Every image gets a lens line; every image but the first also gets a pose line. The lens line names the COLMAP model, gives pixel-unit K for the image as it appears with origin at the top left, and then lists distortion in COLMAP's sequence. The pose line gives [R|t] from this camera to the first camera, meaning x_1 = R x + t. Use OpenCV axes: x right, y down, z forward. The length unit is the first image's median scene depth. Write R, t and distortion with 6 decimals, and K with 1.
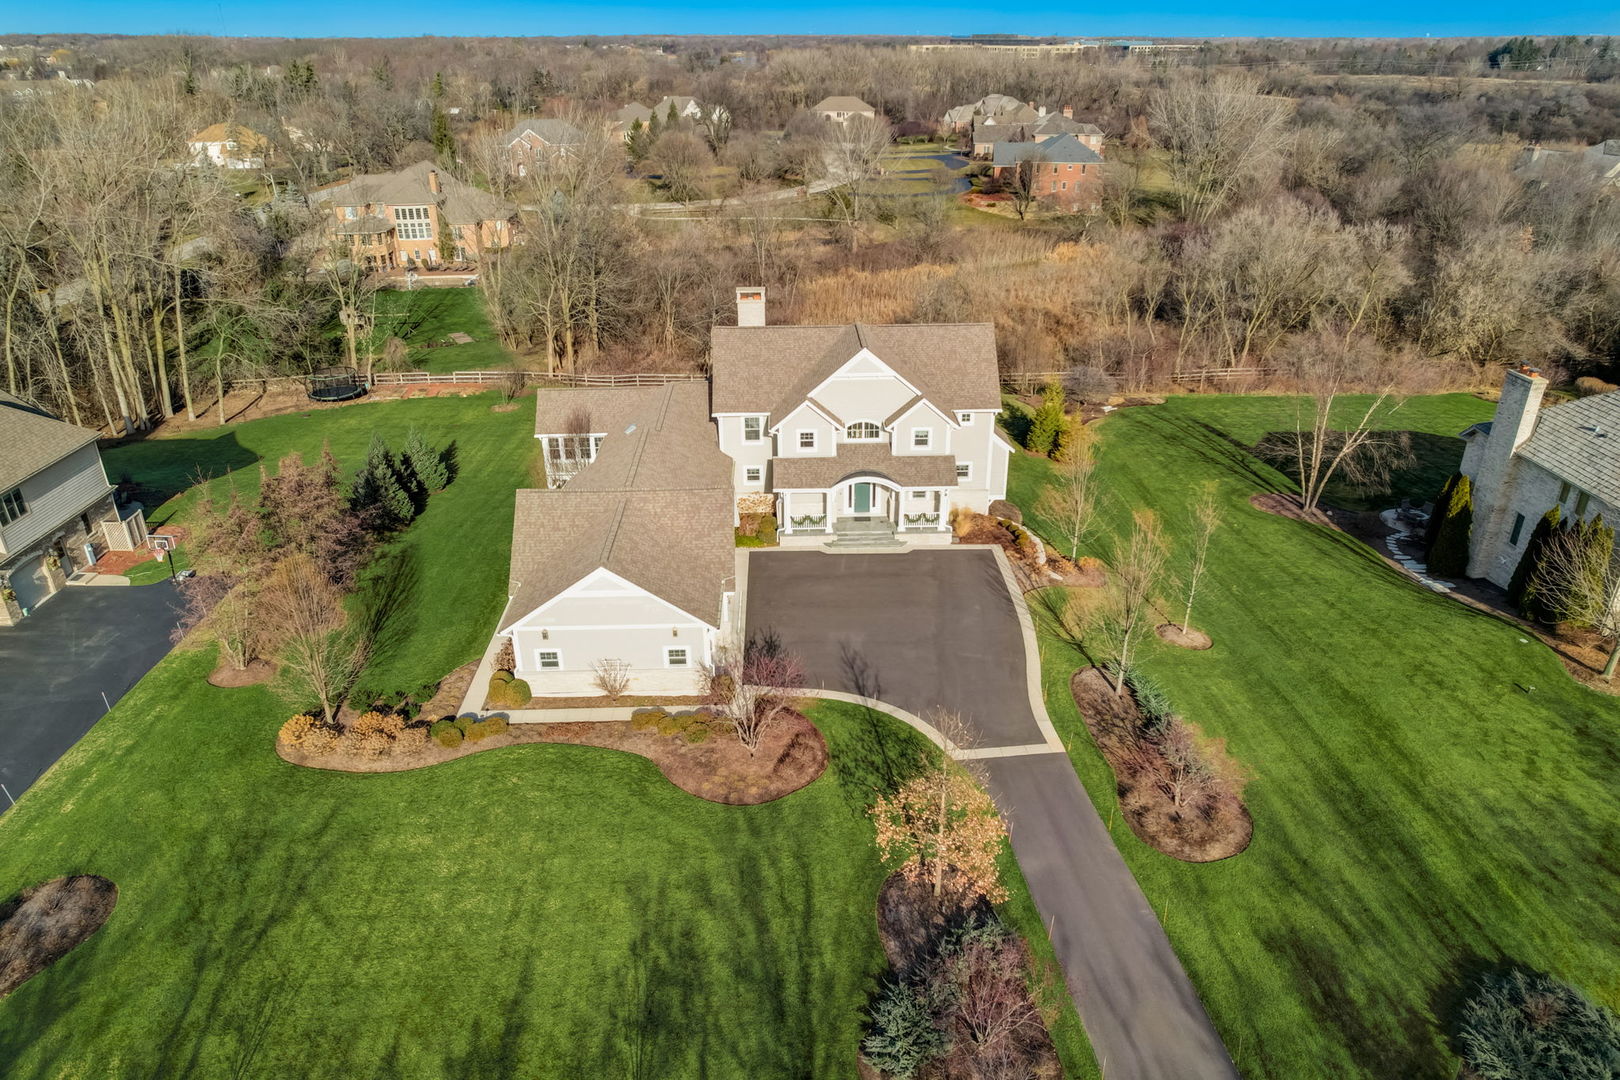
lens RADIAL K [[1047.2, 0, 810.0], [0, 1047.2, 540.0], [0, 0, 1]] dist [-0.073261, 0.064166]
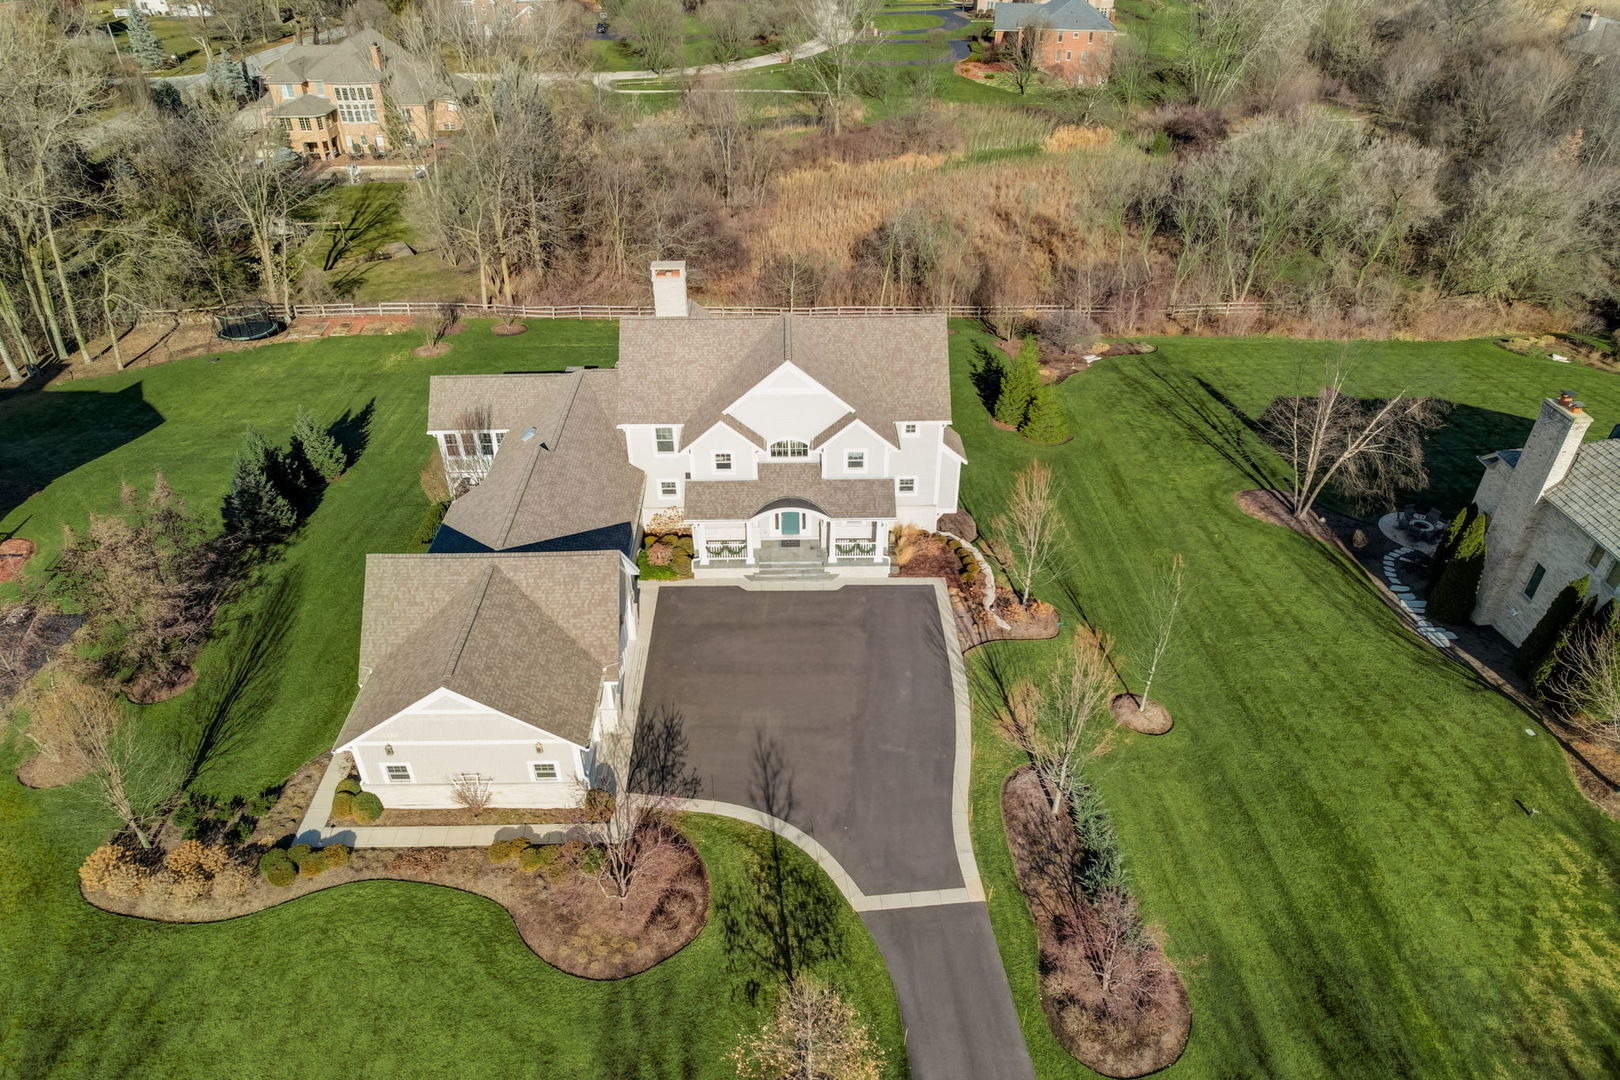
lens RADIAL K [[1029.5, 0, 810.0], [0, 1029.5, 540.0], [0, 0, 1]] dist [-0.073459, 0.065198]
pose [[0.999961, 0.007819, -0.004152, 0.072311], [-0.007123, 0.989097, 0.147090, -0.155672], [0.005257, -0.147055, 0.989114, 0.145404]]
